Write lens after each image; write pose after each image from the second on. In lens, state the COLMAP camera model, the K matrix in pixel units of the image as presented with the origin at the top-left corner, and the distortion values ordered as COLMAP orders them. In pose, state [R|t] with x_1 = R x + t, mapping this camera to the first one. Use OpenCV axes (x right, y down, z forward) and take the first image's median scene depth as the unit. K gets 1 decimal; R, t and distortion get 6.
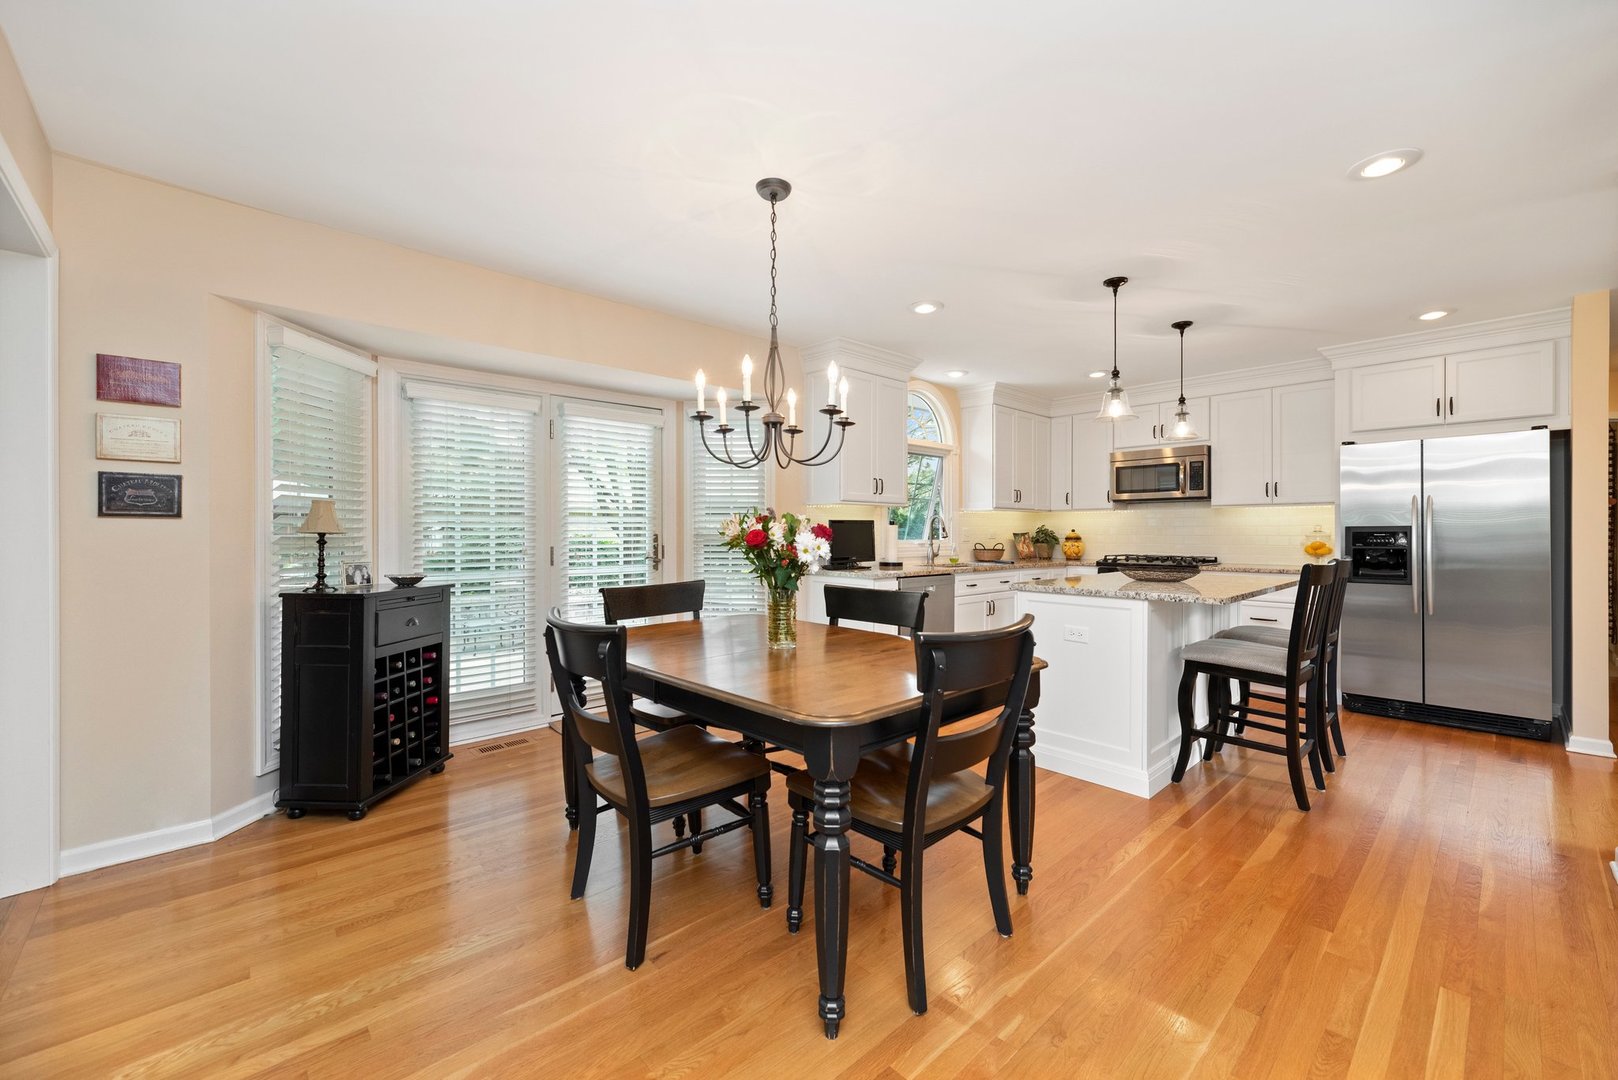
lens RADIAL K [[656.7, 0, 805.7], [0, 656.7, 535.3], [0, 0, 1]] dist [-0.003456, 0.001209]
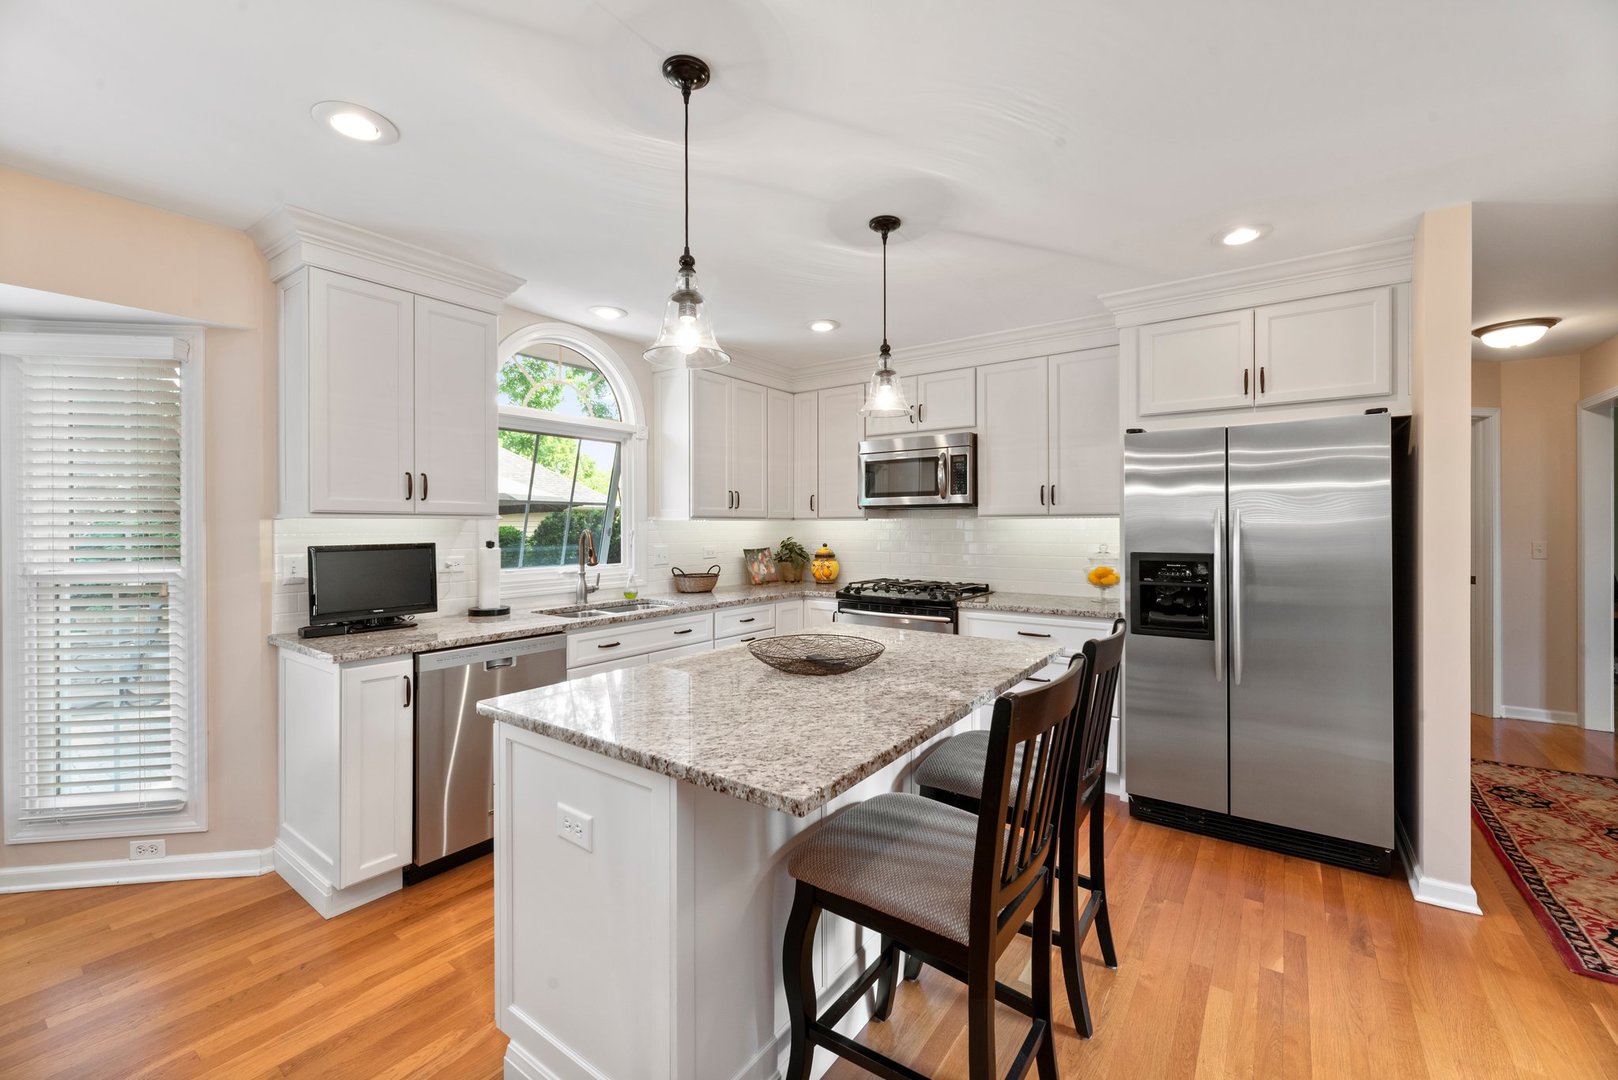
lens RADIAL K [[656.7, 0, 811.1], [0, 656.7, 531.2], [0, 0, 1]] dist [-0.003456, 0.001209]
pose [[0.980561, -0.003262, 0.196187, 0.288831], [0.002578, 0.999990, 0.003740, -0.030966], [-0.196197, -0.003162, 0.980559, 0.313819]]
